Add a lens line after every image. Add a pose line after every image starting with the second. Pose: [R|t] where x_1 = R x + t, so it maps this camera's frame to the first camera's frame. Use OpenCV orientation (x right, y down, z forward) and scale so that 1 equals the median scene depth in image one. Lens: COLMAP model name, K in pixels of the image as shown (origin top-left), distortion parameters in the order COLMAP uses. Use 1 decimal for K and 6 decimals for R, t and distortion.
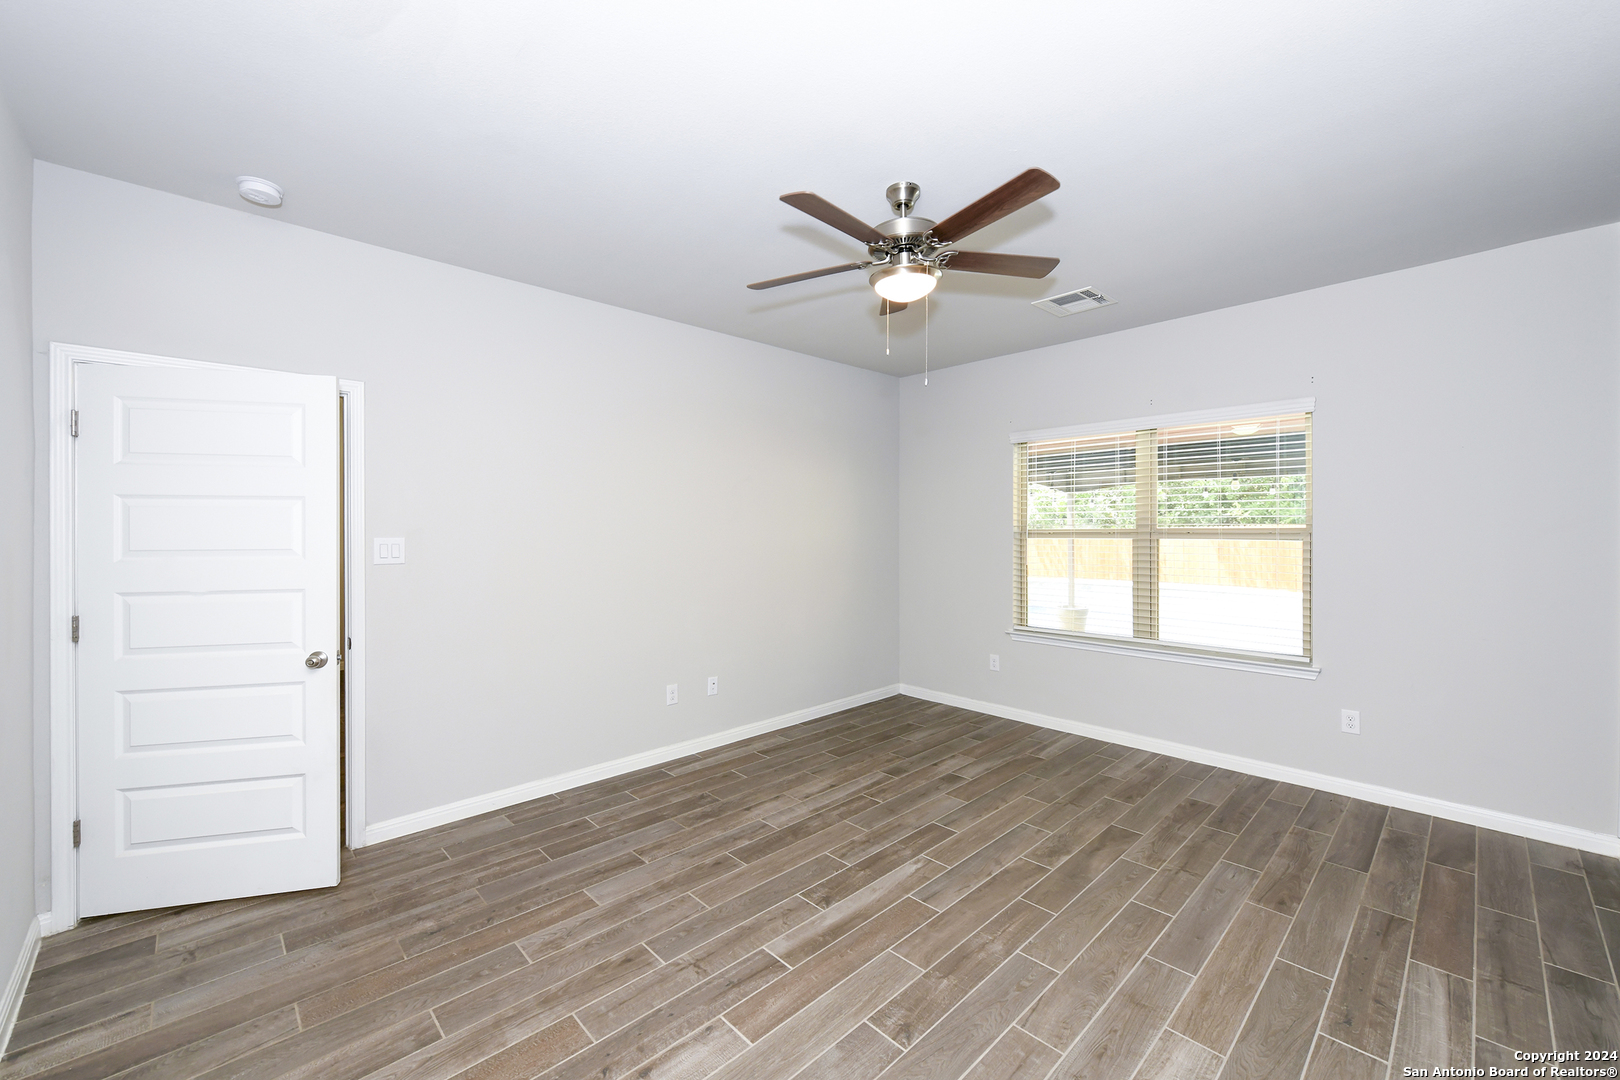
lens RADIAL K [[658.0, 0, 814.1], [0, 658.0, 544.0], [0, 0, 1]] dist [-0.000427, 0.000162]
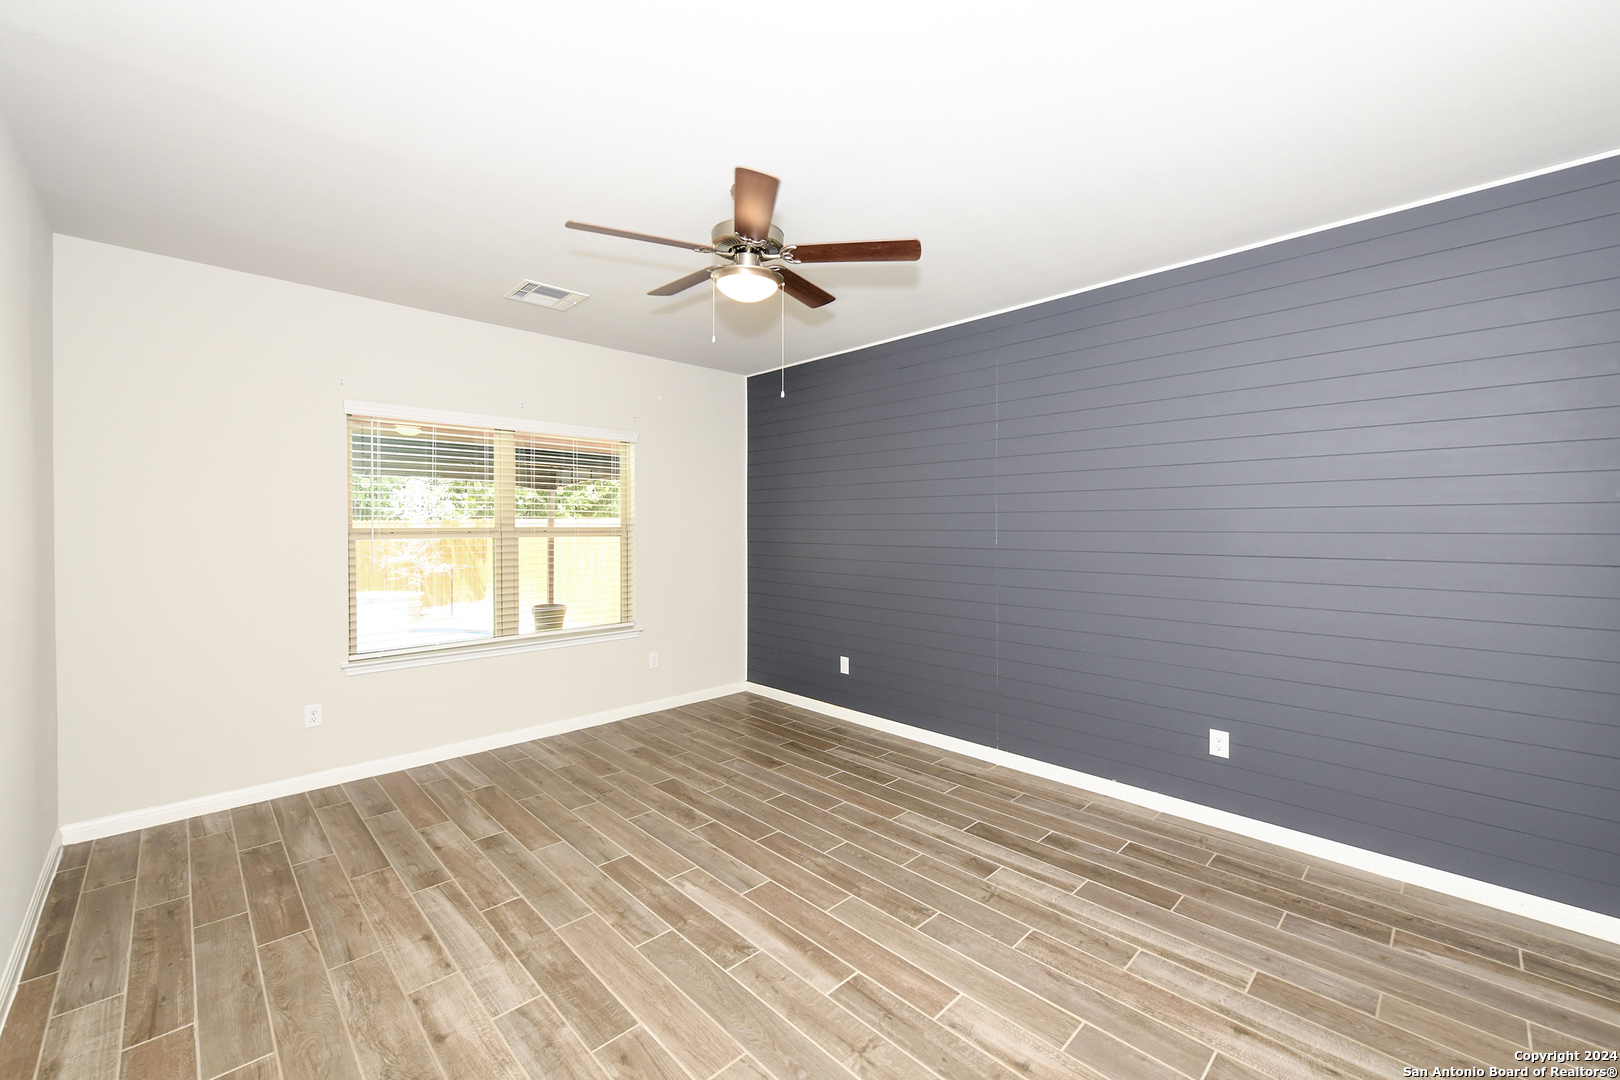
lens RADIAL K [[658.0, 0, 809.4], [0, 658.0, 528.6], [0, 0, 1]] dist [-0.000427, 0.000162]
pose [[-0.027303, -0.000119, 0.999627, -0.632079], [0.021763, 0.999763, 0.000713, -0.014118], [-0.999390, 0.021774, -0.027294, 0.672681]]
